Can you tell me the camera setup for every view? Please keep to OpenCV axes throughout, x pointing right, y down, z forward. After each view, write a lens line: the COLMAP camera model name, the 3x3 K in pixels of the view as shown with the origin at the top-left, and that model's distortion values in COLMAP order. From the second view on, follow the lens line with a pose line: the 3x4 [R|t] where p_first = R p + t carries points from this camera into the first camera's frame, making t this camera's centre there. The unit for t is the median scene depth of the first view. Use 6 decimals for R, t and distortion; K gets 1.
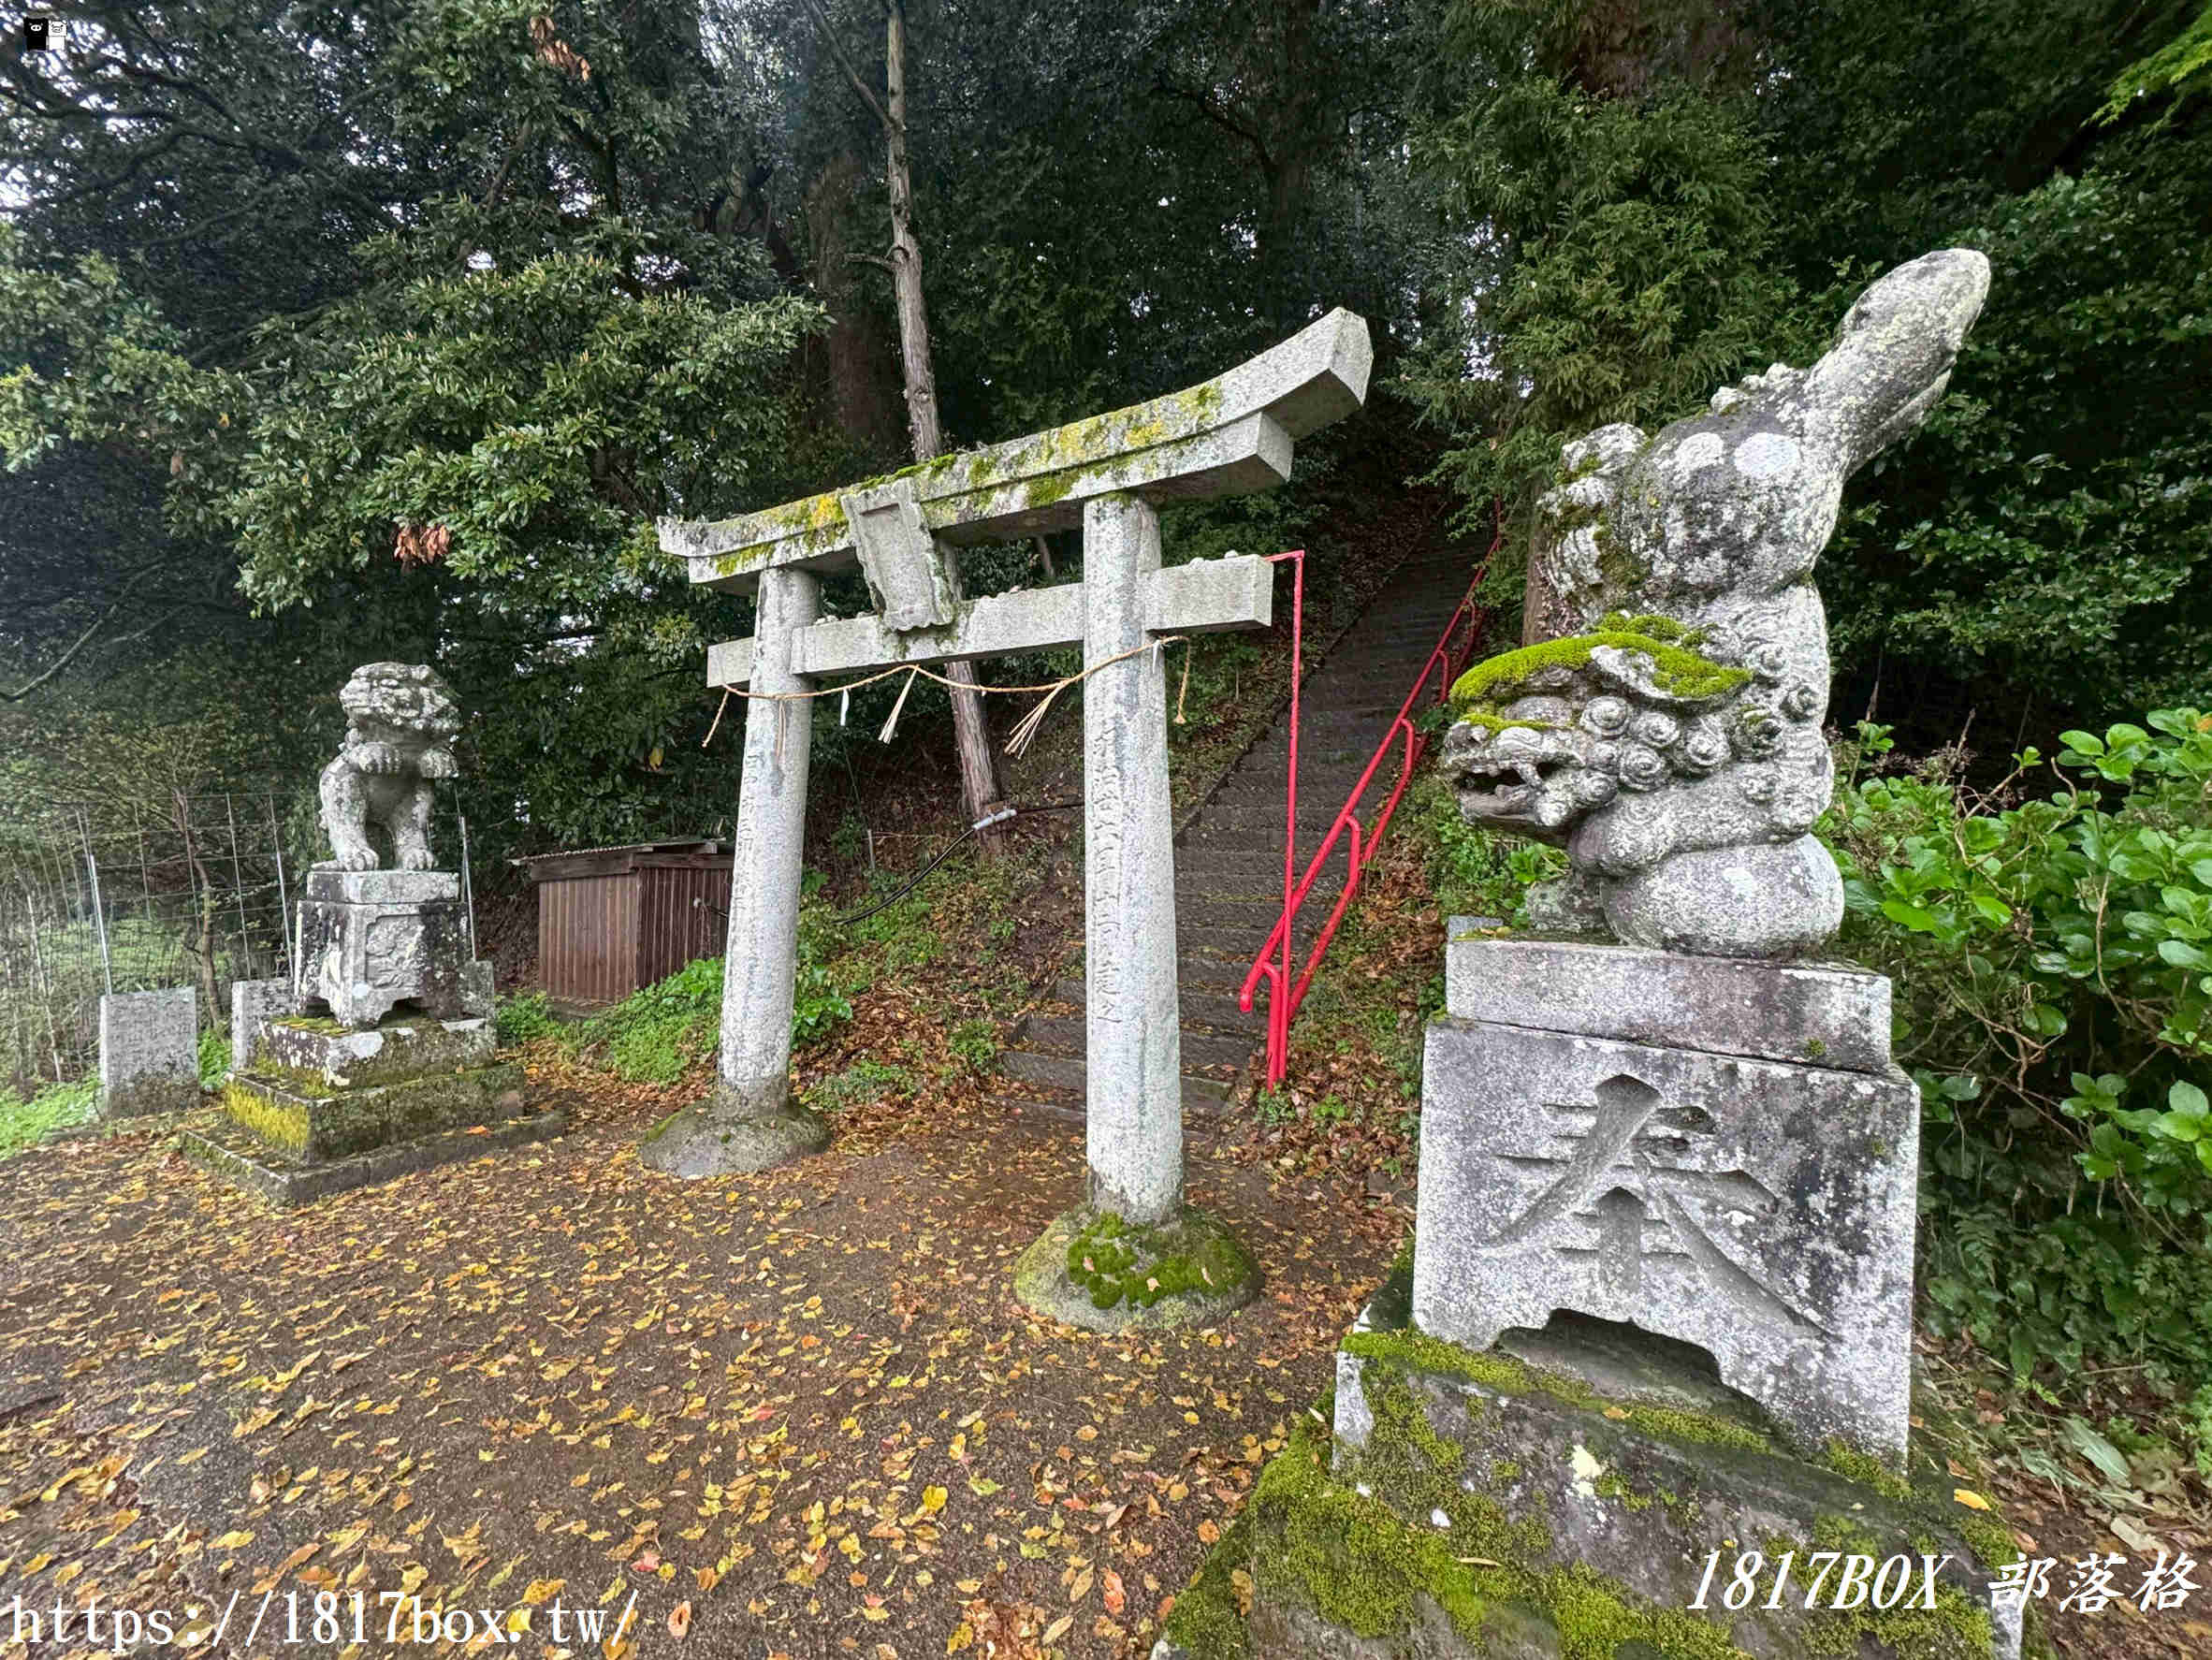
lens RADIAL K [[935.1, 0, 1142.1], [0, 935.1, 815.0], [0, 0, 1]] dist [-0.001212, 0.000362]
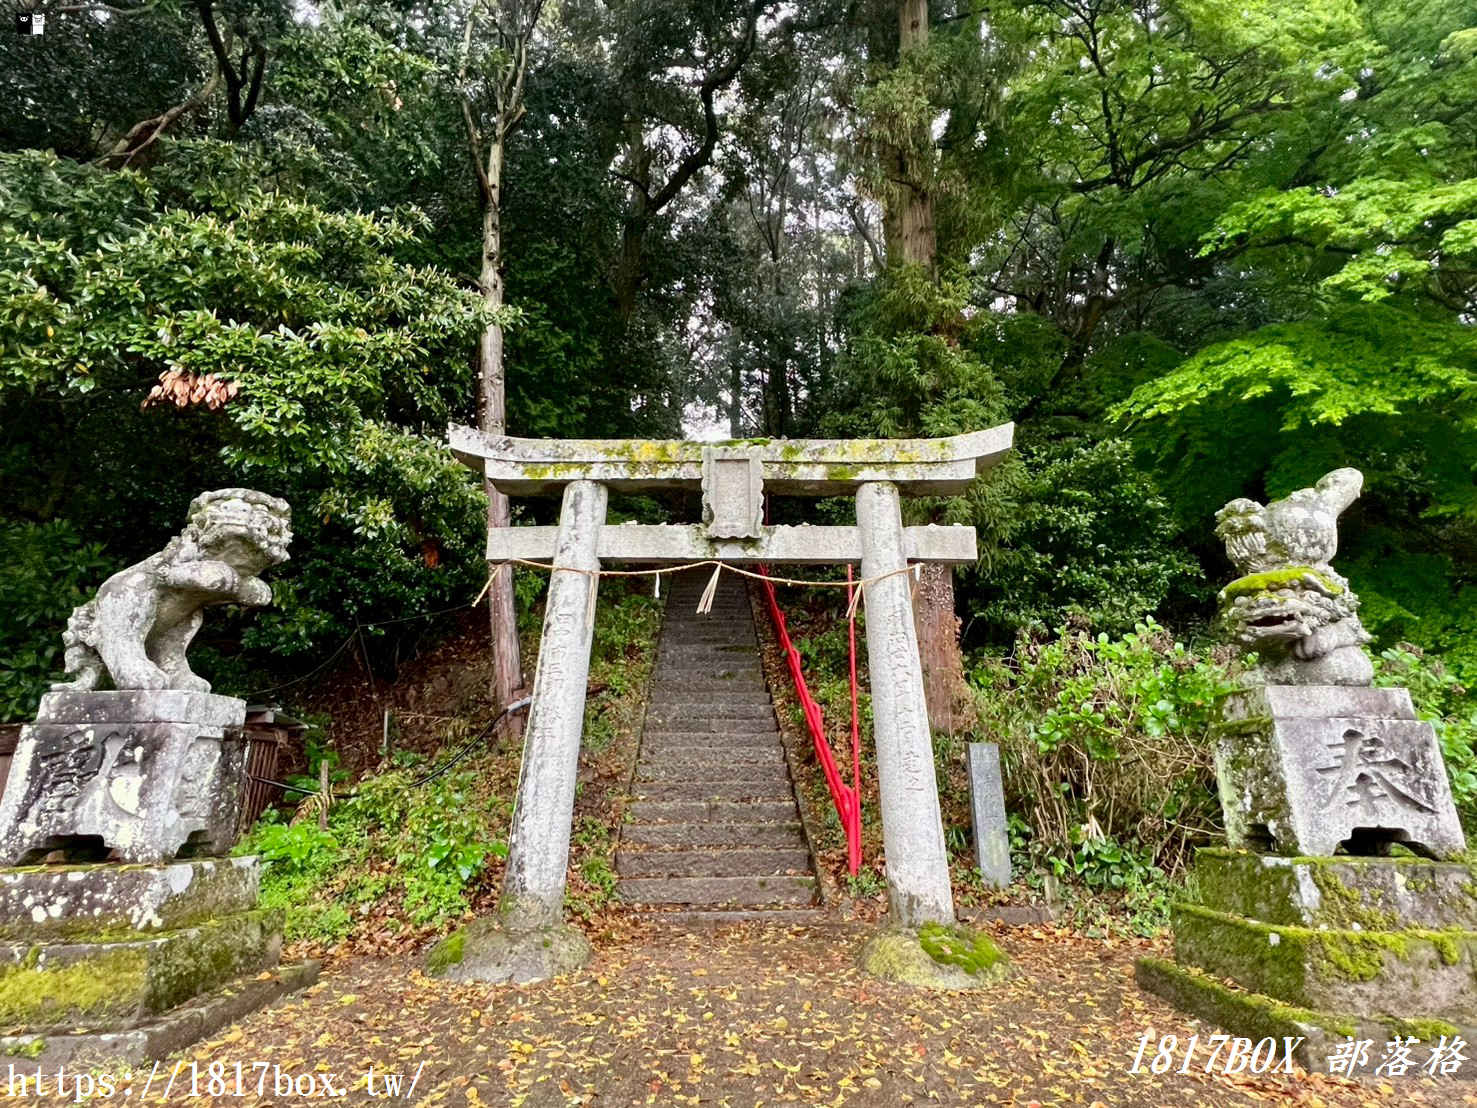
lens RADIAL K [[711.3, 0, 738.5], [0, 711.3, 554.0], [0, 0, 1]] dist [-0.000698, 0.000468]
pose [[0.840956, 0.148099, 0.520443, -0.924878], [0.000915, 0.961425, -0.275065, 0.157262], [-0.541103, 0.231794, 0.808380, 0.084335]]
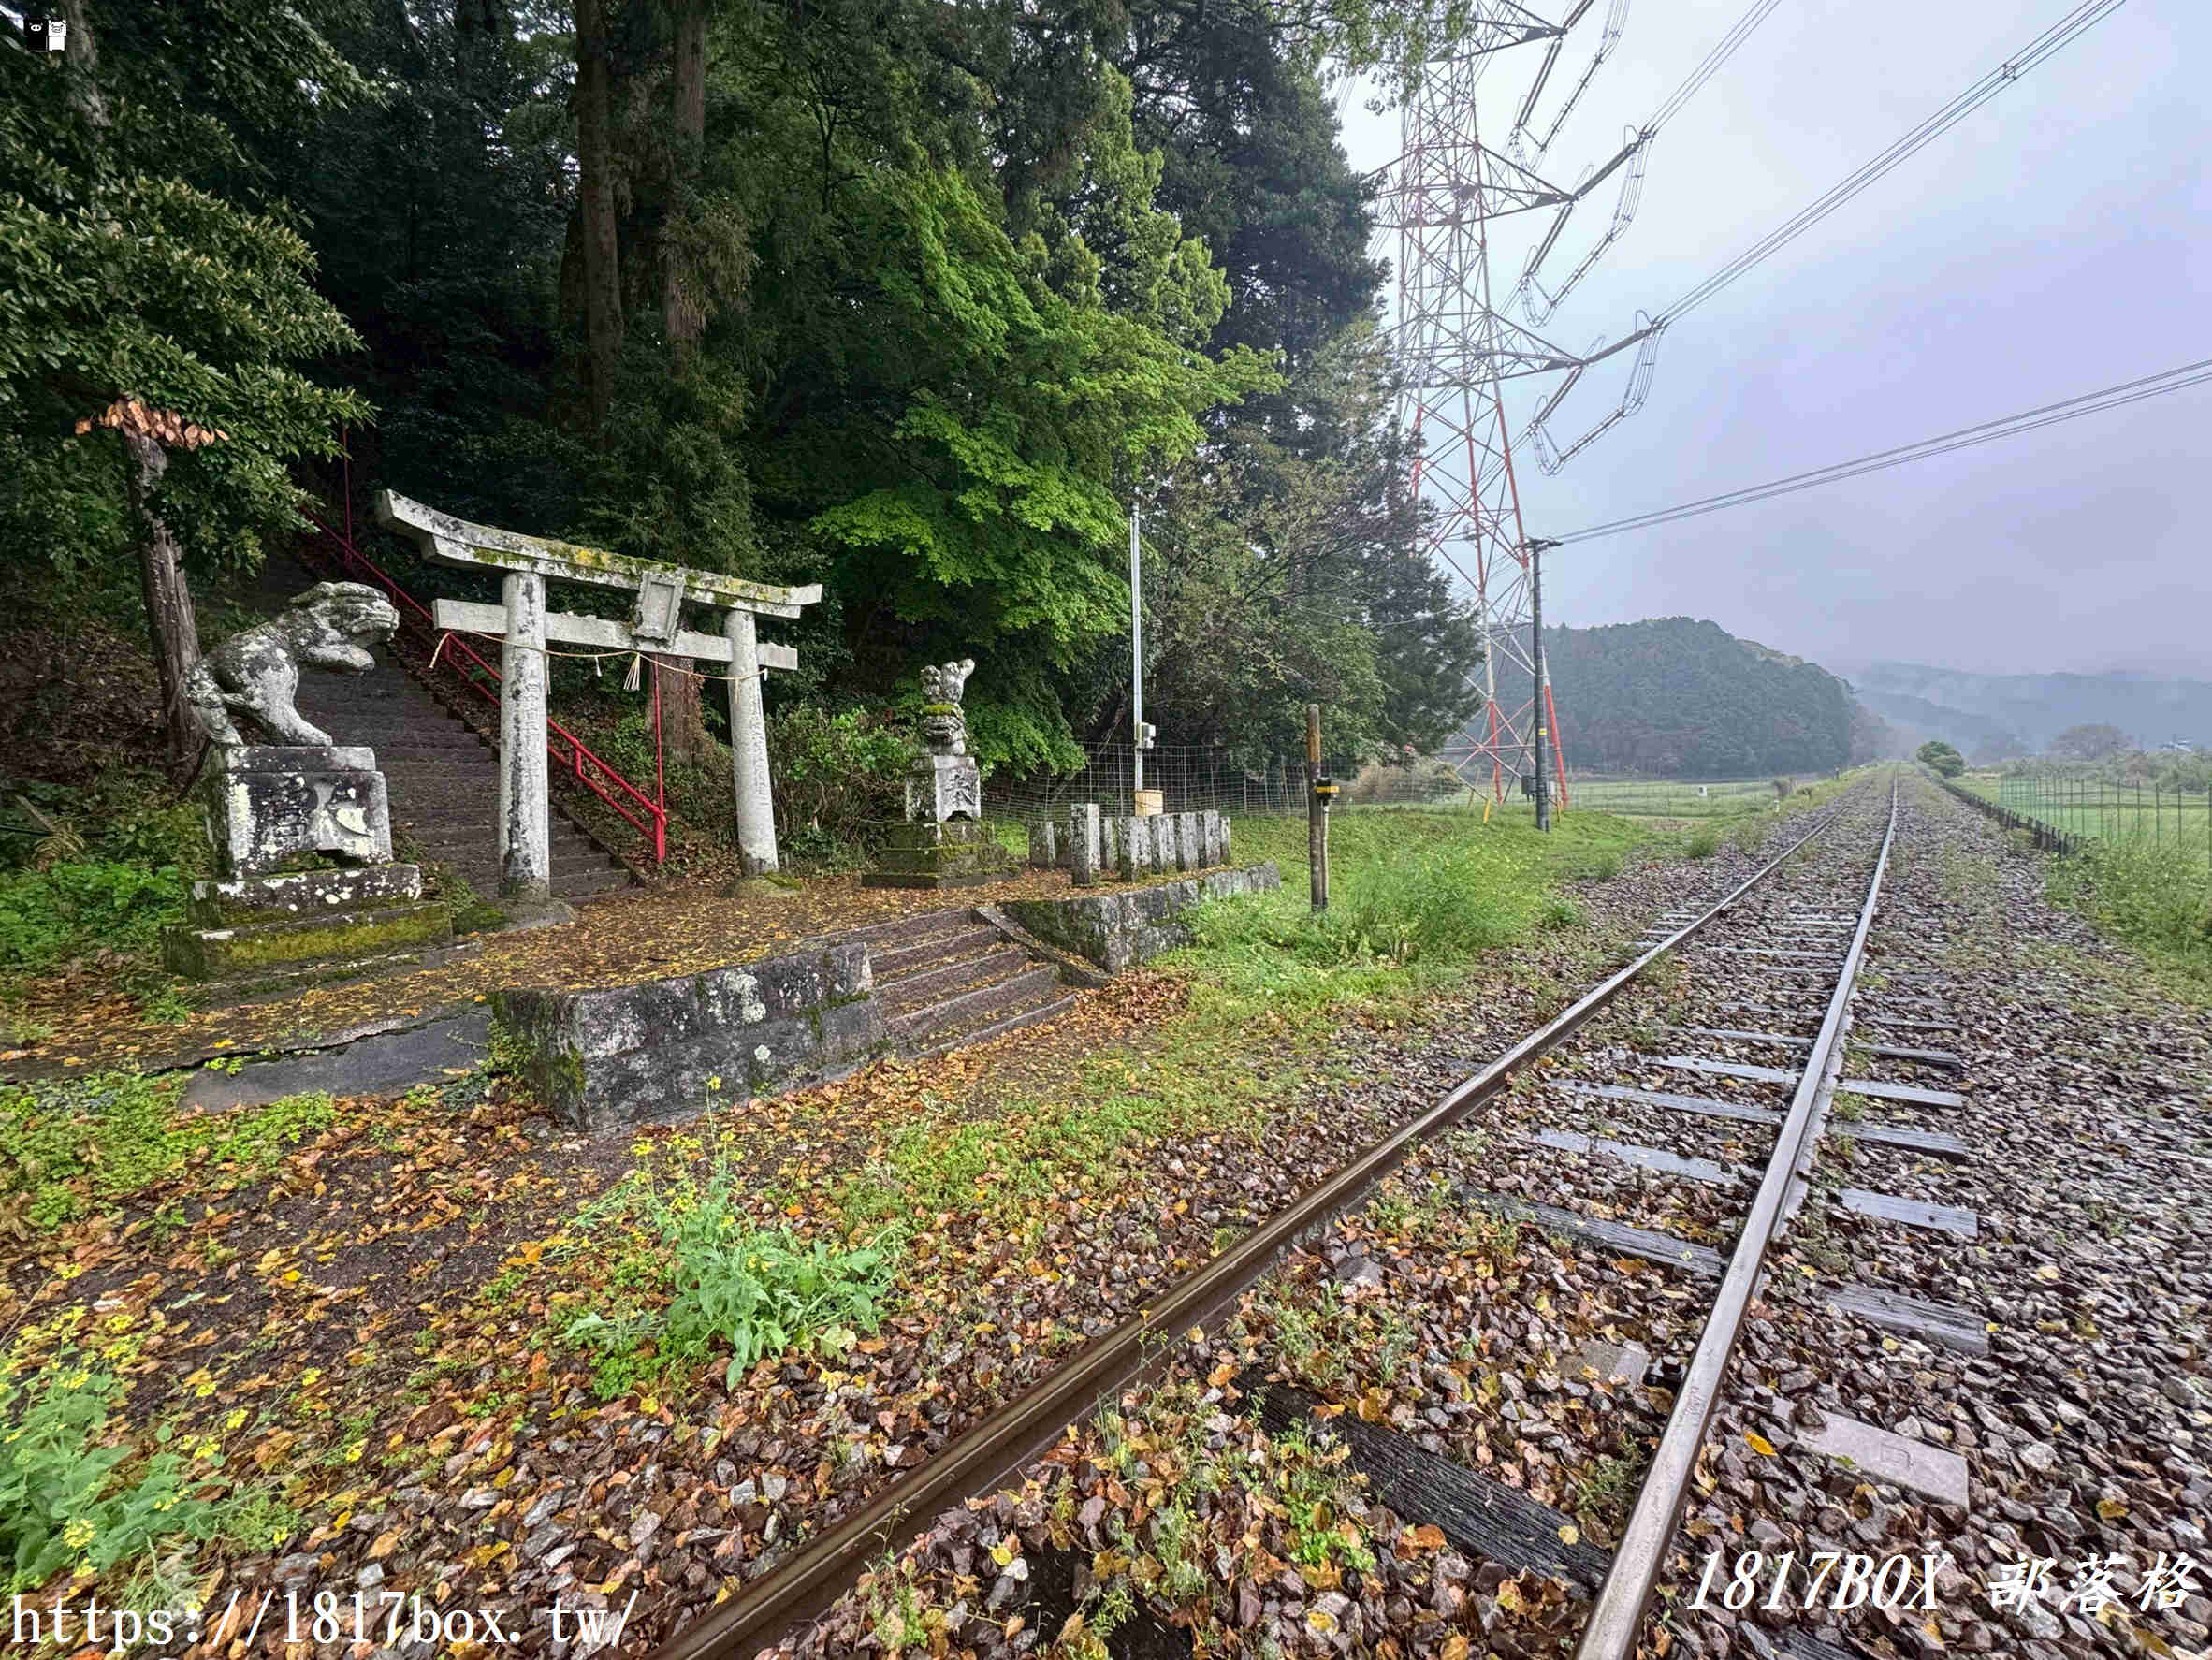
lens RADIAL K [[879.6, 0, 1152.9], [0, 879.6, 823.9], [0, 0, 1]] dist [-0.000062, -0.000020]
pose [[-0.049785, -0.057180, 0.997122, -2.583960], [0.003450, 0.998344, 0.057423, 0.123755], [-0.998754, 0.006299, -0.049505, -0.034183]]
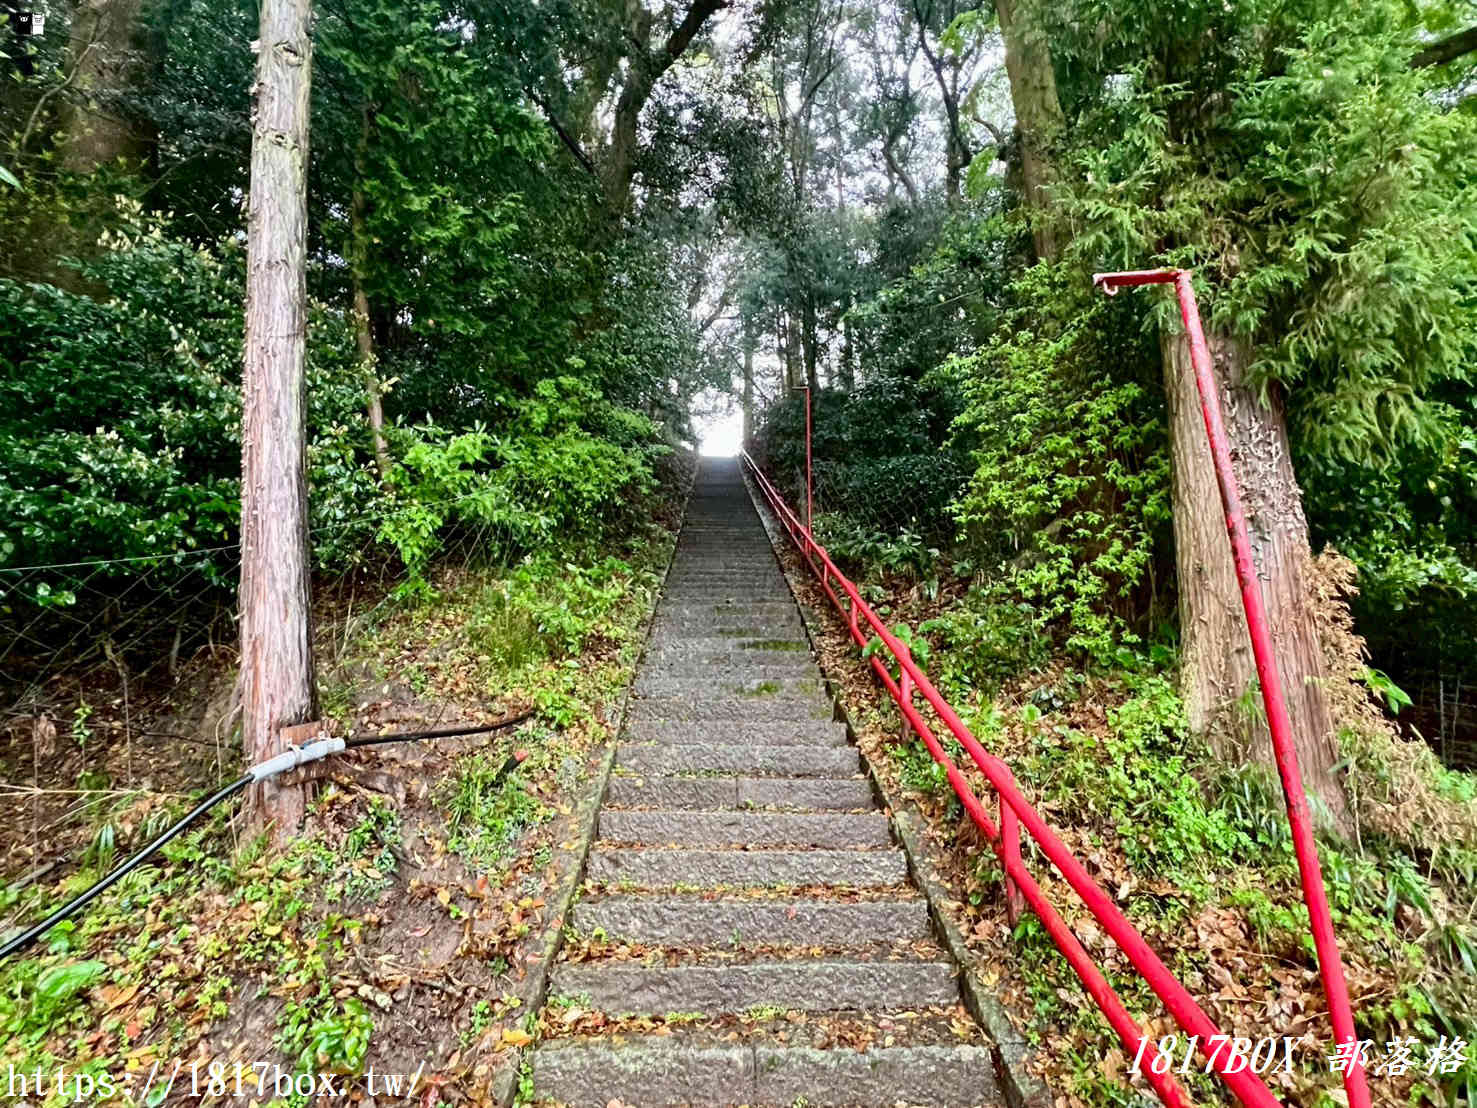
lens RADIAL K [[711.3, 0, 738.5], [0, 711.3, 554.0], [0, 0, 1]] dist [-0.000698, 0.000468]
pose [[0.846557, 0.156808, 0.508678, -0.360585], [-0.005370, 0.958092, -0.286409, 0.017522], [-0.532271, 0.239730, 0.811922, 1.112634]]
